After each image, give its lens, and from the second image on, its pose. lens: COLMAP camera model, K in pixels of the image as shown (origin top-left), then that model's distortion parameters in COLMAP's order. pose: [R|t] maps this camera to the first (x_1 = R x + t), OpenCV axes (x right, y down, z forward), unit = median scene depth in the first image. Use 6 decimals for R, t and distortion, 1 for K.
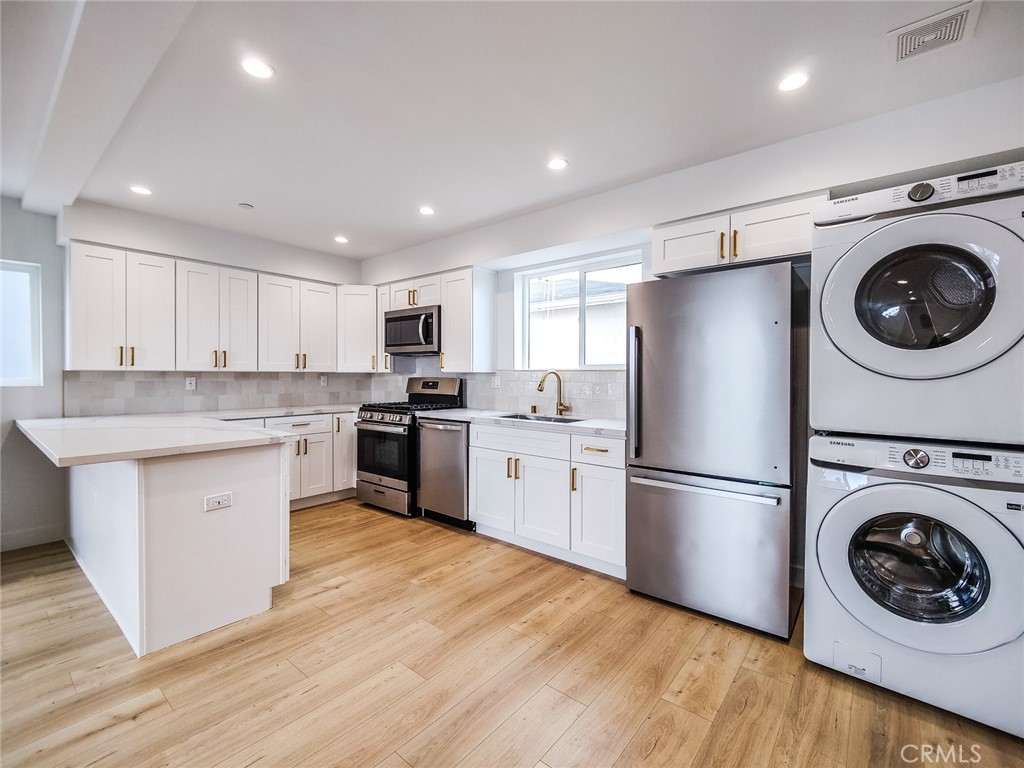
lens RADIAL K [[439.2, 0, 516.1], [0, 439.2, 380.2], [0, 0, 1]] dist [-0.001160, -0.000485]
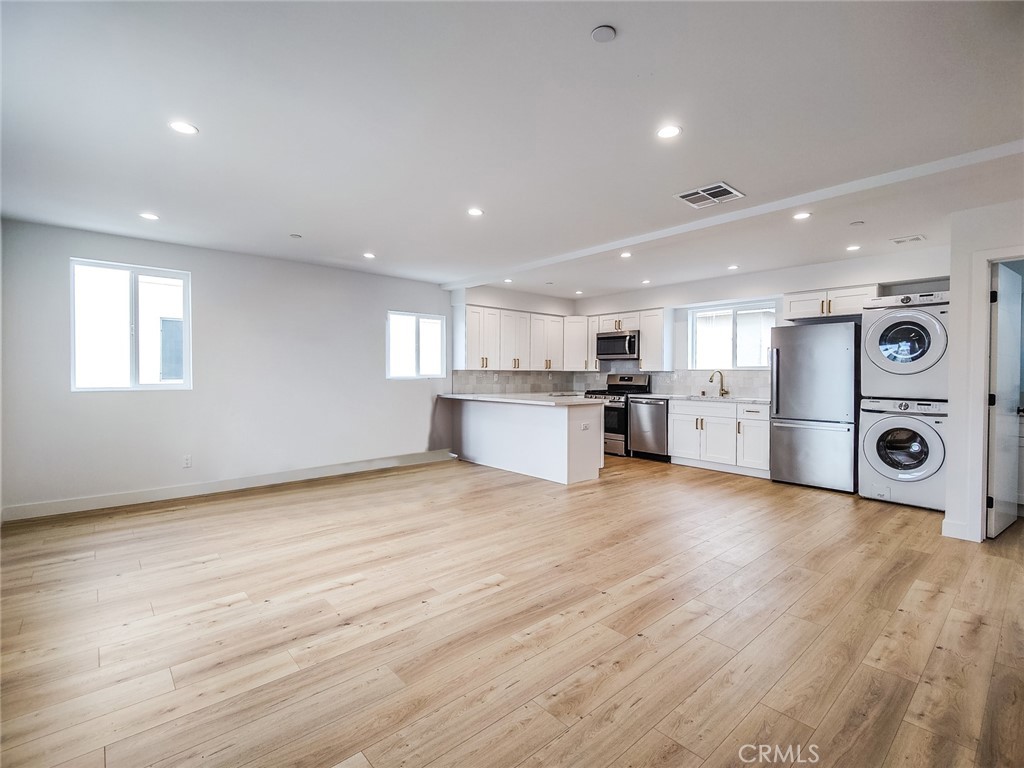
lens RADIAL K [[460.6, 0, 513.6], [0, 460.6, 377.5], [0, 0, 1]] dist [-0.018065, 0.000005]
pose [[0.982989, 0.003230, -0.183636, -0.325370], [-0.003706, 0.999991, -0.002248, 0.012004], [0.183627, 0.002890, 0.982992, -0.798239]]
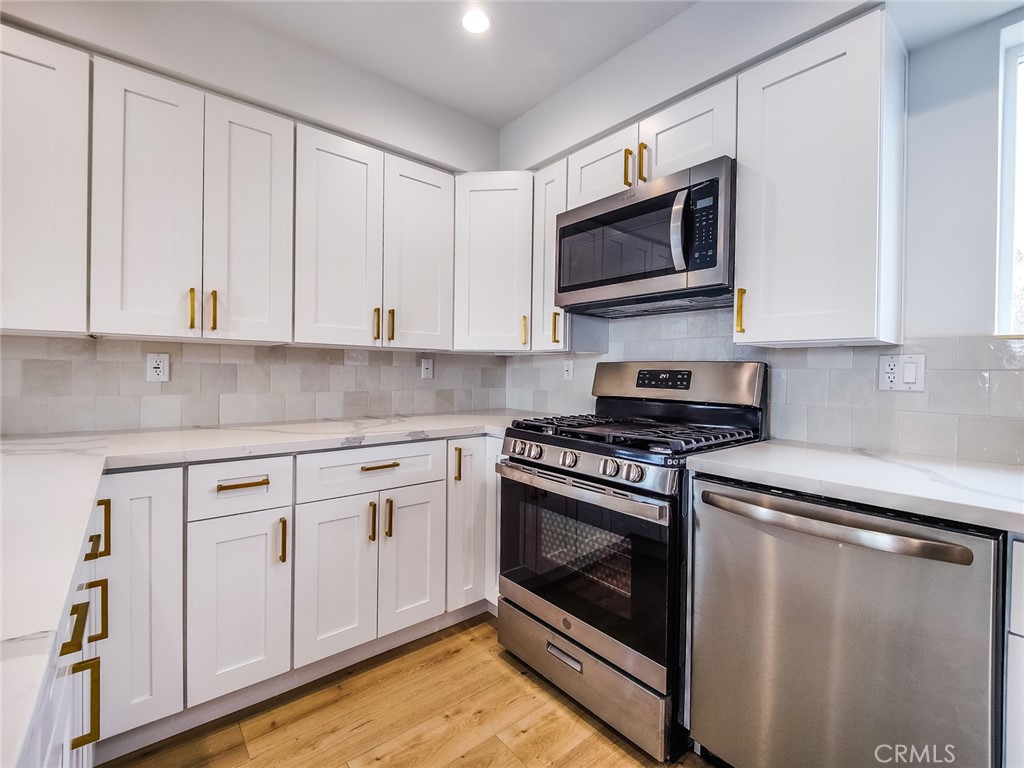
lens RADIAL K [[450.1, 0, 509.9], [0, 450.1, 381.0], [0, 0, 1]] dist [-0.017764, -0.000274]
pose [[0.977562, 0.015719, -0.210061, -0.279615], [-0.013229, 0.999825, 0.013254, 0.010203], [0.210232, -0.010178, 0.977599, 0.608754]]
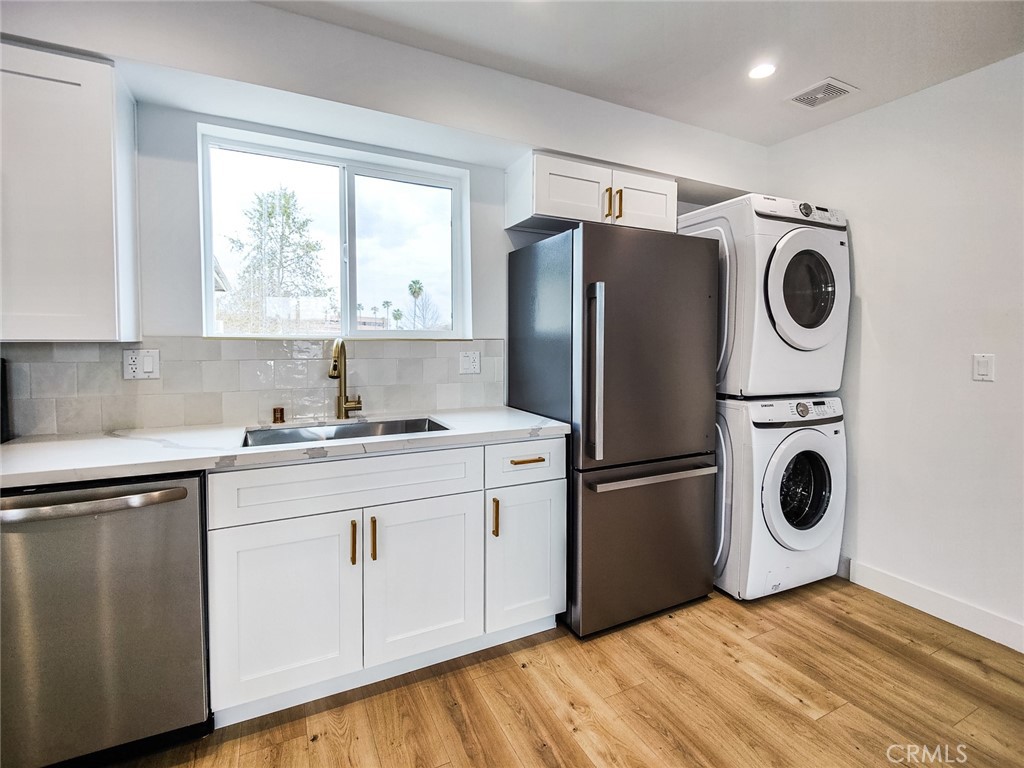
lens RADIAL K [[474.7, 0, 511.2], [0, 474.7, 357.9], [0, 0, 1]] dist [0.030458, -0.025648]
pose [[0.421046, -0.037292, 0.906273, -0.323408], [0.007755, 0.999266, 0.037516, -0.017156], [-0.907006, -0.008768, 0.421026, 0.490755]]
